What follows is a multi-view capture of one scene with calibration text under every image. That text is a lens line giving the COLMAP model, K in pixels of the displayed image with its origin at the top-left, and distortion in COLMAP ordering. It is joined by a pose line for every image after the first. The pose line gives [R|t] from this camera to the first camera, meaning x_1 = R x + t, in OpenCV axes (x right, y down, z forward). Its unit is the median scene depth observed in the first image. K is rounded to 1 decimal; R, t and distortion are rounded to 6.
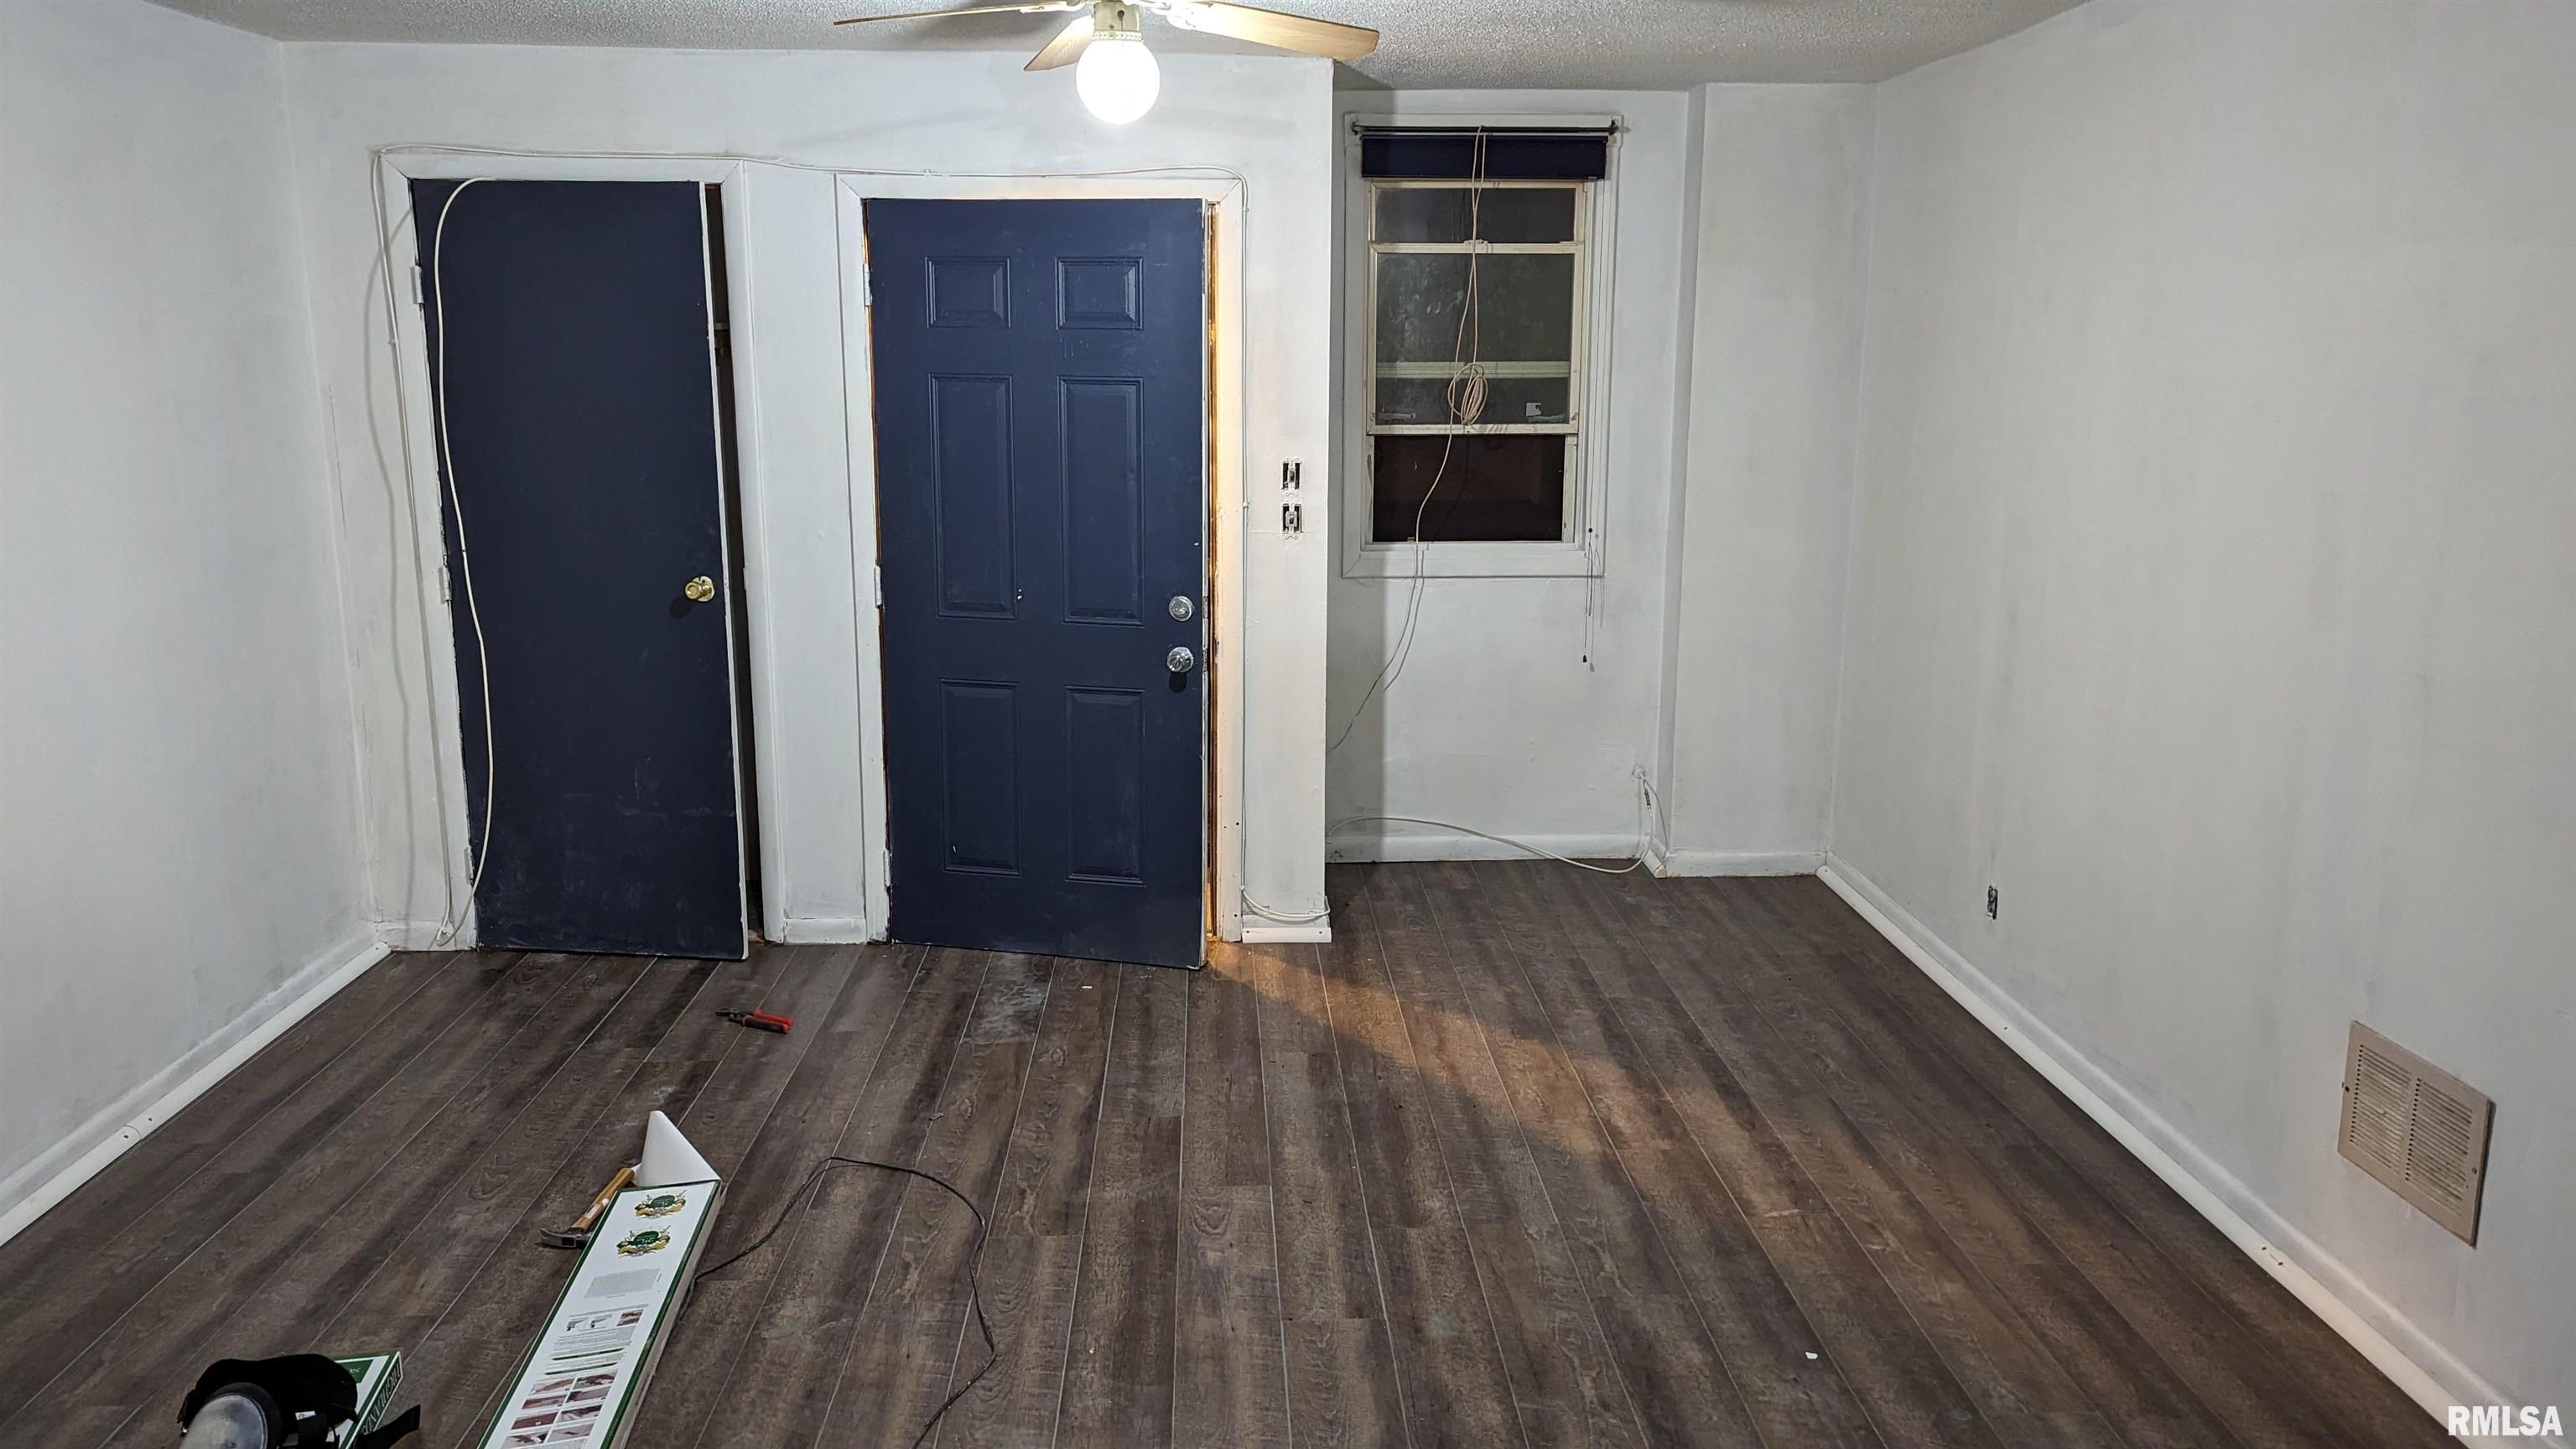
lens RADIAL K [[1849.9, 0, 1288.0], [0, 1849.9, 724.5], [0, 0, 1]] dist [0.004918, 0.000630]
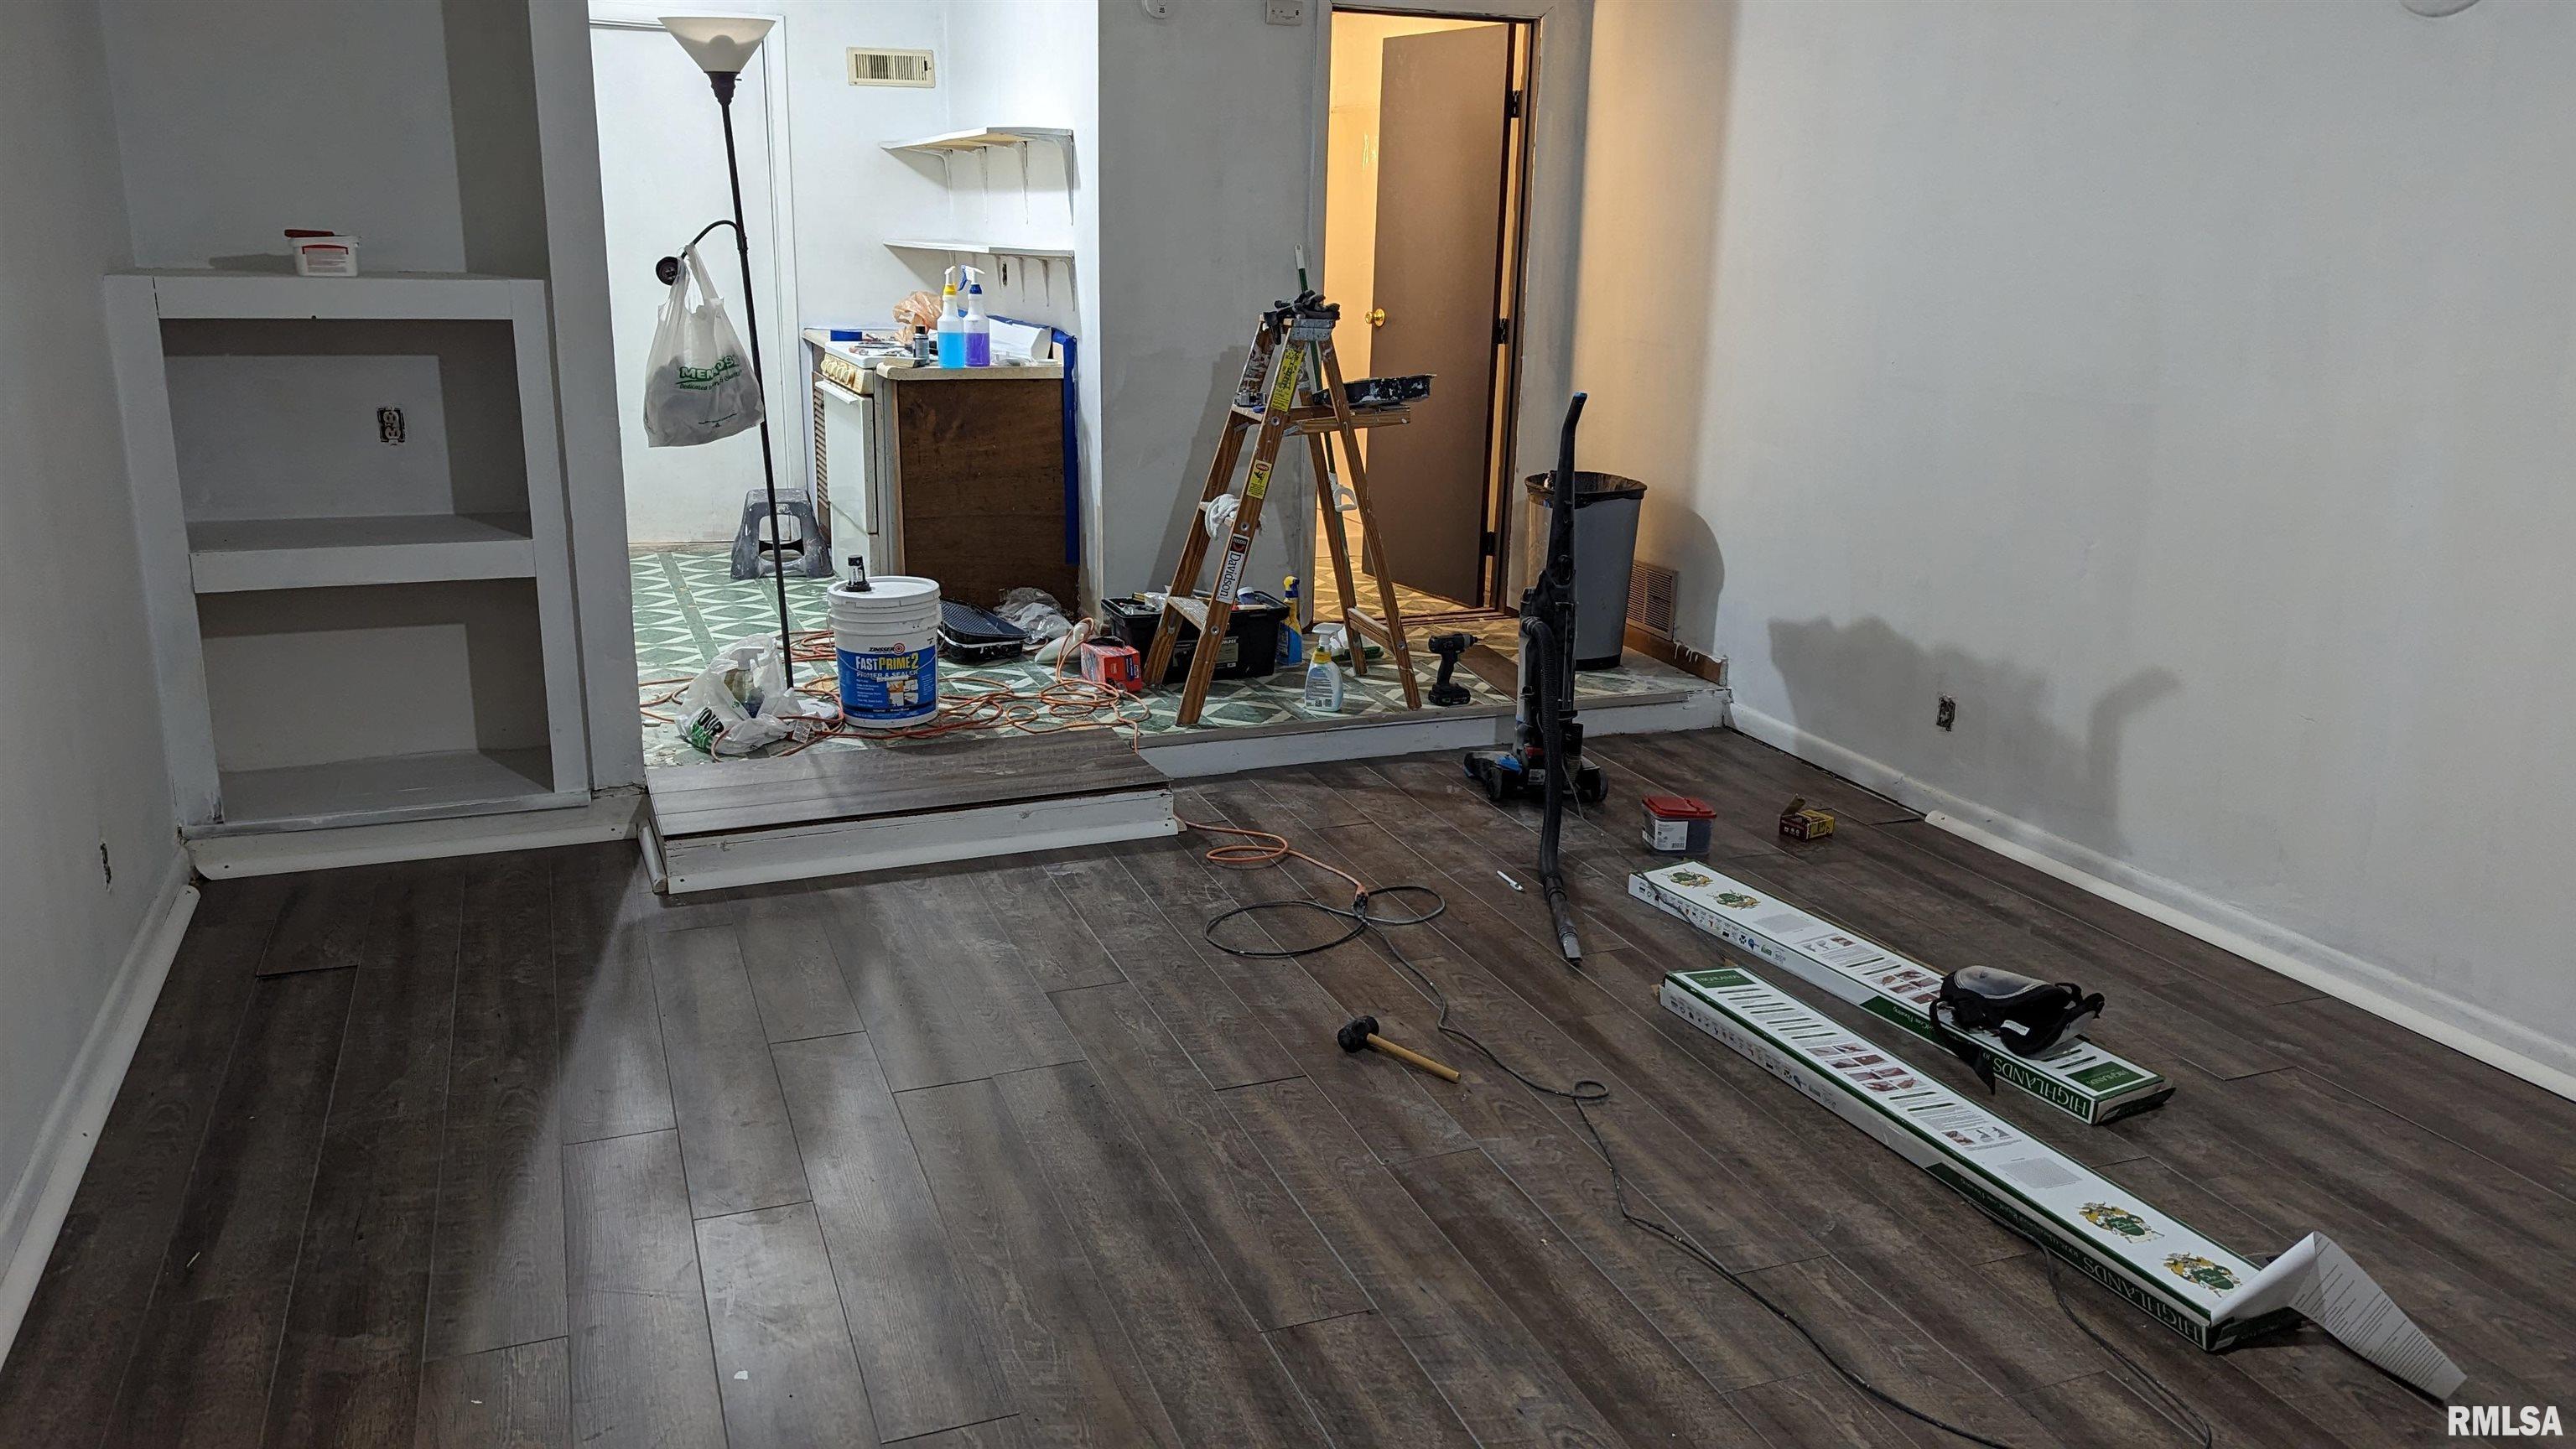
lens RADIAL K [[1849.9, 0, 1288.0], [0, 1849.9, 724.5], [0, 0, 1]] dist [0.004918, 0.000630]
pose [[-0.945310, 0.068538, -0.318890, 0.284495], [-0.086092, 0.890572, 0.446619, -0.287232], [0.314605, 0.449648, -0.835967, 1.564369]]
